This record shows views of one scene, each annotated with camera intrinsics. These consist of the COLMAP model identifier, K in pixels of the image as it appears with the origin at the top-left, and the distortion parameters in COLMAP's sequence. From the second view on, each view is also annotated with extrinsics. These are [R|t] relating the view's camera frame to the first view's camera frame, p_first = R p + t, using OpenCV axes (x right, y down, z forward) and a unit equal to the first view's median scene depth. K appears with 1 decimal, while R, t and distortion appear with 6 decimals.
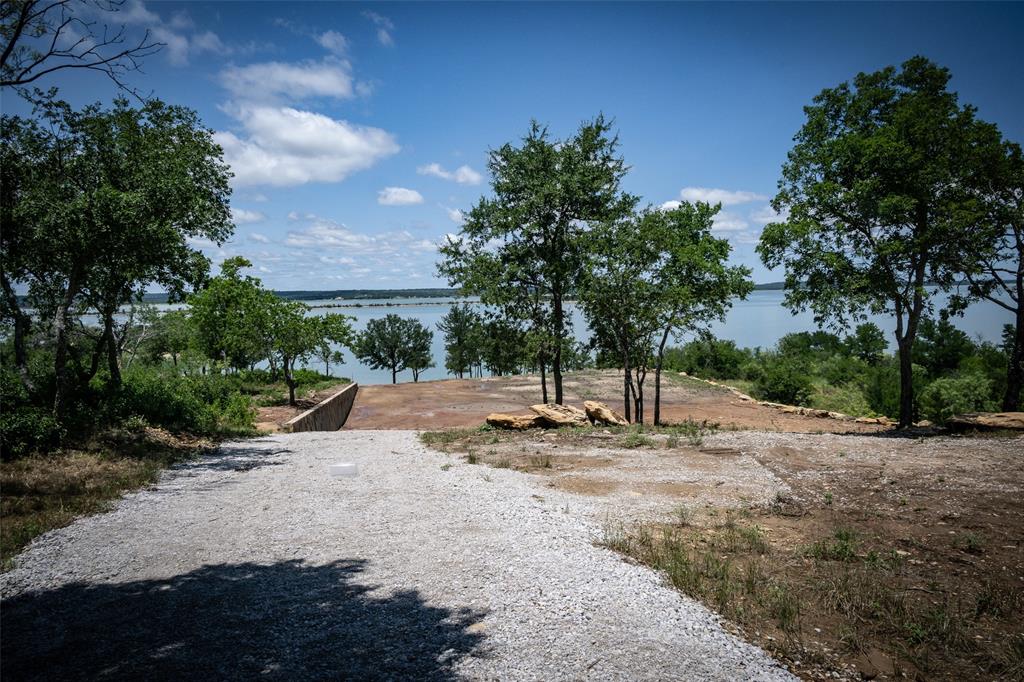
lens RADIAL K [[684.6, 0, 510.2], [0, 684.6, 341.0], [0, 0, 1]] dist [-0.005852, -0.005834]
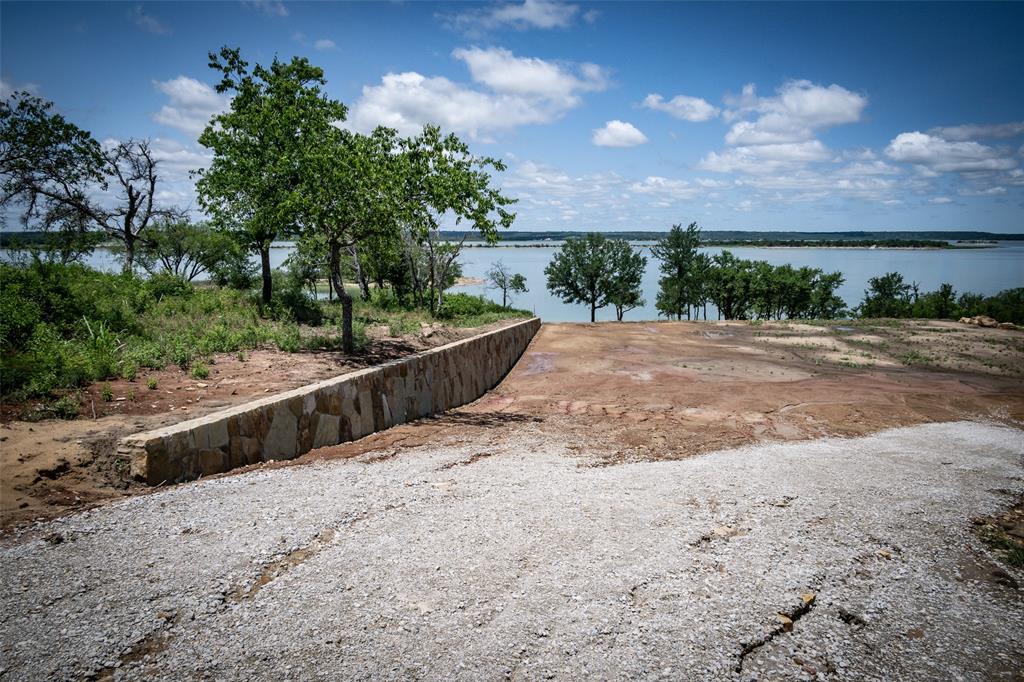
lens RADIAL K [[667.9, 0, 510.9], [0, 667.9, 346.0], [0, 0, 1]] dist [-0.002121, -0.002548]
pose [[0.955188, 0.067514, -0.288198, -0.049829], [-0.040249, 0.994222, 0.099512, 0.022467], [0.293251, -0.083453, 0.952386, 0.329998]]
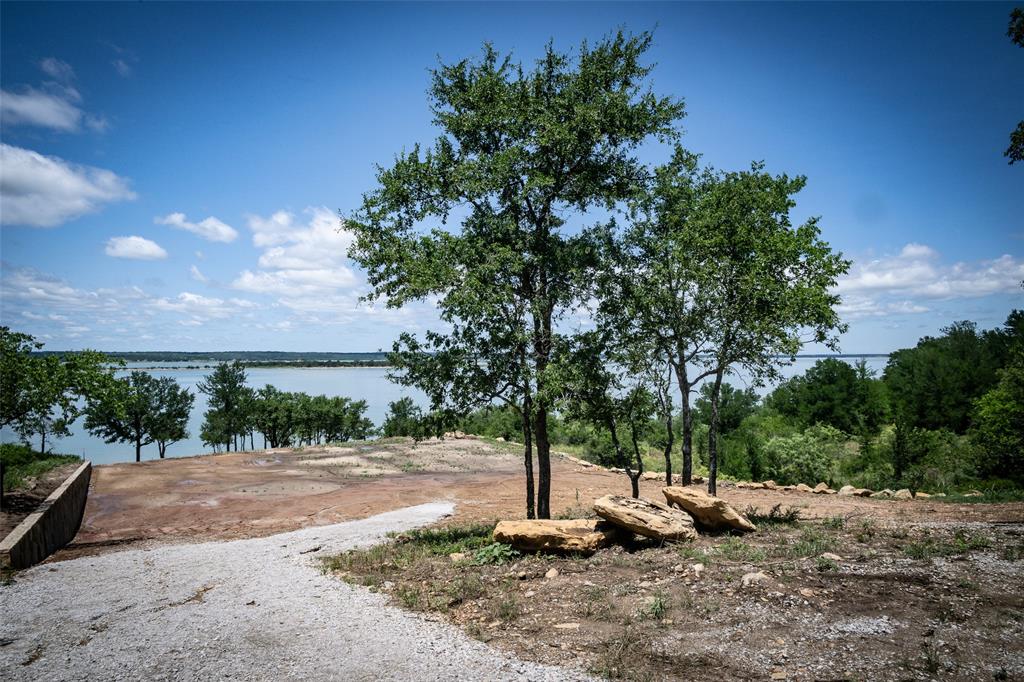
lens RADIAL K [[684.6, 0, 510.2], [0, 684.6, 341.0], [0, 0, 1]] dist [-0.005852, -0.005834]
pose [[0.938216, 0.026515, 0.345034, -0.059674], [0.007441, 0.995284, -0.096719, 0.006861], [-0.345971, 0.093311, 0.933594, 0.154299]]
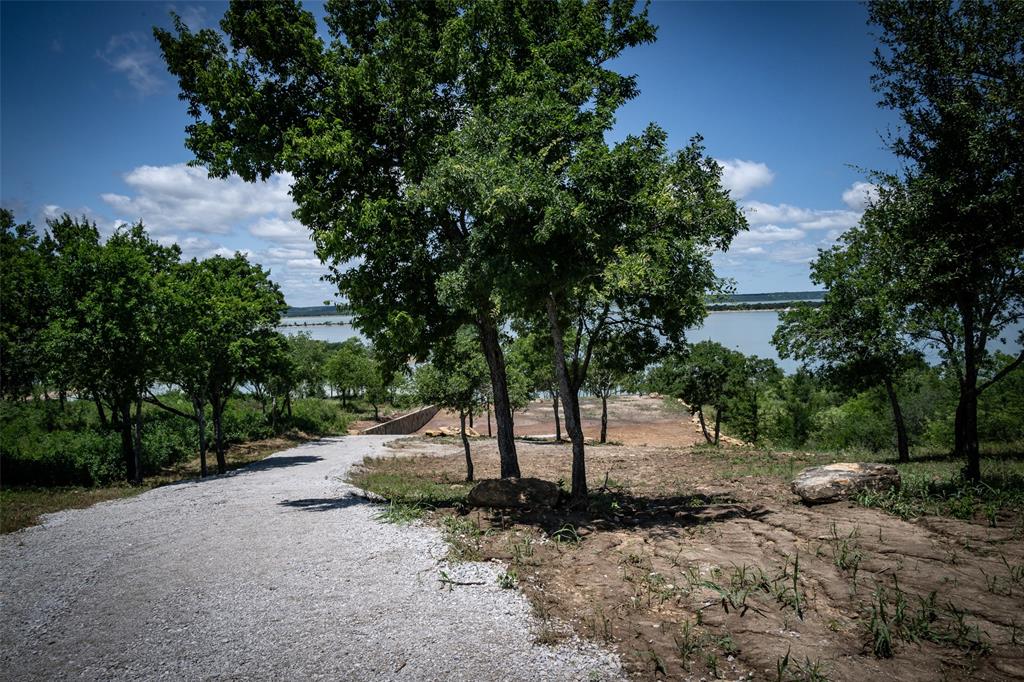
lens RADIAL K [[667.7, 0, 512.0], [0, 667.7, 341.0], [0, 0, 1]] dist [-0.009804, -0.006090]
pose [[0.976915, 0.001605, -0.213624, 0.236093], [-0.004193, 0.999923, -0.011662, -0.056453], [0.213588, 0.012288, 0.976846, -0.389526]]
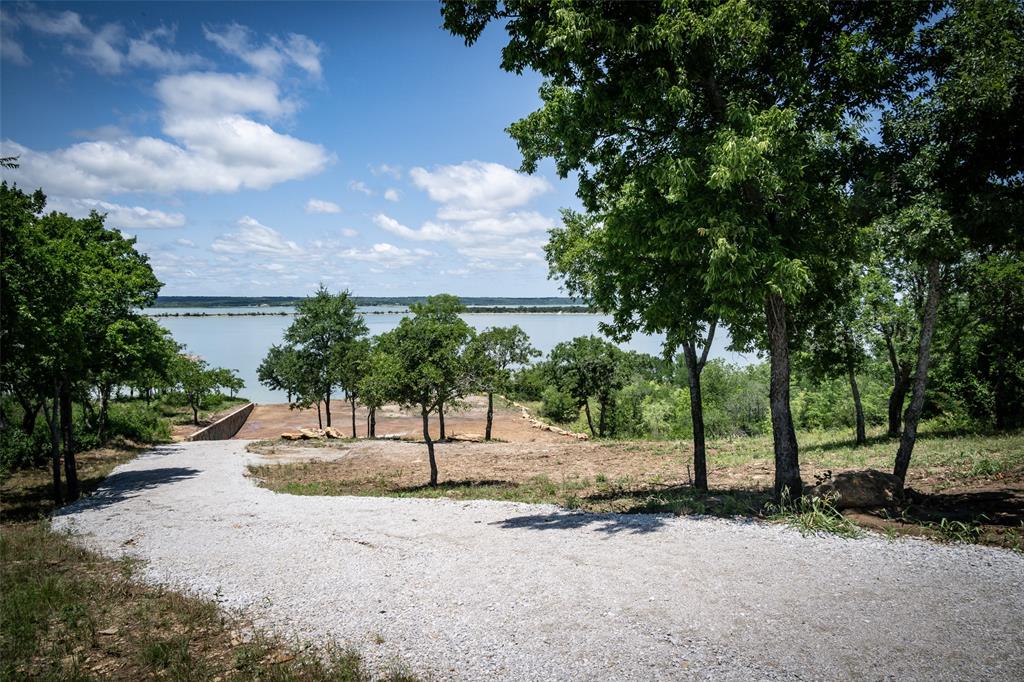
lens RADIAL K [[667.7, 0, 512.0], [0, 667.7, 341.0], [0, 0, 1]] dist [-0.009804, -0.006090]
pose [[0.993847, 0.013324, 0.109959, 0.138216], [-0.011885, 0.999835, -0.013737, -0.050049], [-0.110124, 0.012345, 0.993841, -0.362144]]
